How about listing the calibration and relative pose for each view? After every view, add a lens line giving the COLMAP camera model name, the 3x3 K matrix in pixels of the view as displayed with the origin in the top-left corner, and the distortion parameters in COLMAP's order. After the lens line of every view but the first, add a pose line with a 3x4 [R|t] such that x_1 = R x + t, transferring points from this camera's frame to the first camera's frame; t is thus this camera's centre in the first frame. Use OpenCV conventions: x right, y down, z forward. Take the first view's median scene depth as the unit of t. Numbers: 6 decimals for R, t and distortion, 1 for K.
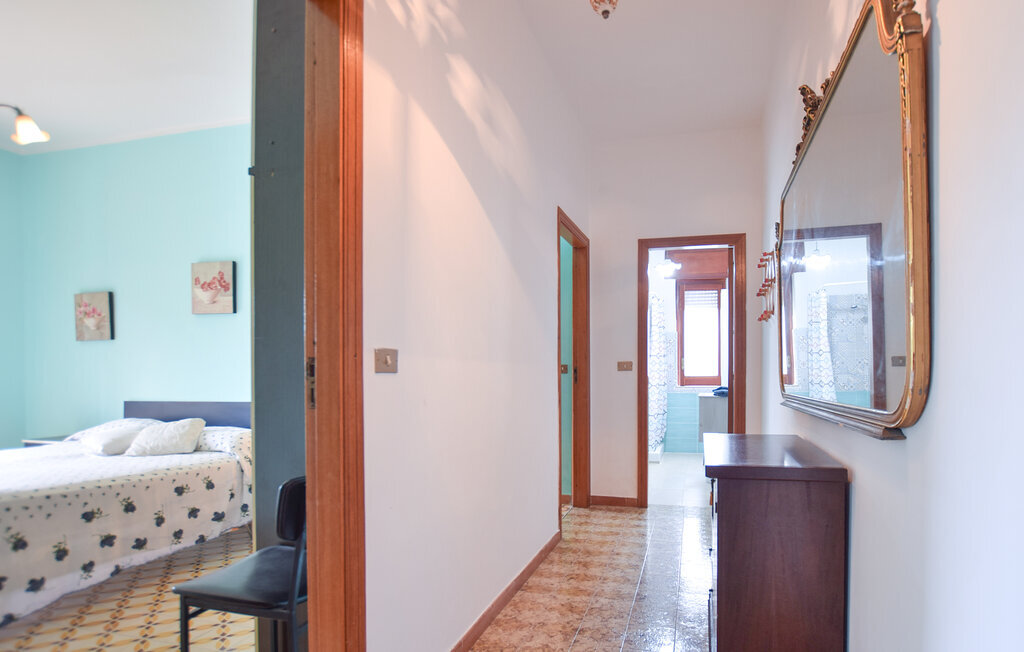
lens RADIAL K [[549.7, 0, 562.9], [0, 549.7, 375.3], [0, 0, 1]] dist [-0.022408, 0.003708]
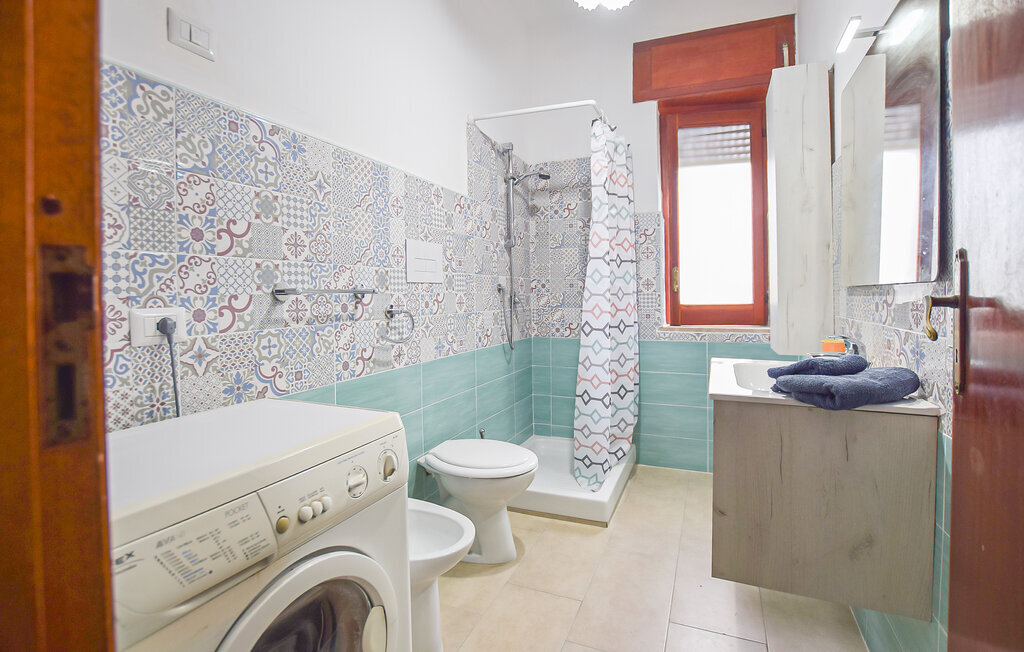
lens RADIAL K [[493.2, 0, 517.2], [0, 493.2, 295.0], [0, 0, 1]] dist [-0.026038, 0.000789]
pose [[0.991278, -0.008598, -0.131507, 0.138087], [0.007275, 0.999918, -0.010543, -0.003438], [0.131587, 0.009494, 0.991259, 0.557626]]
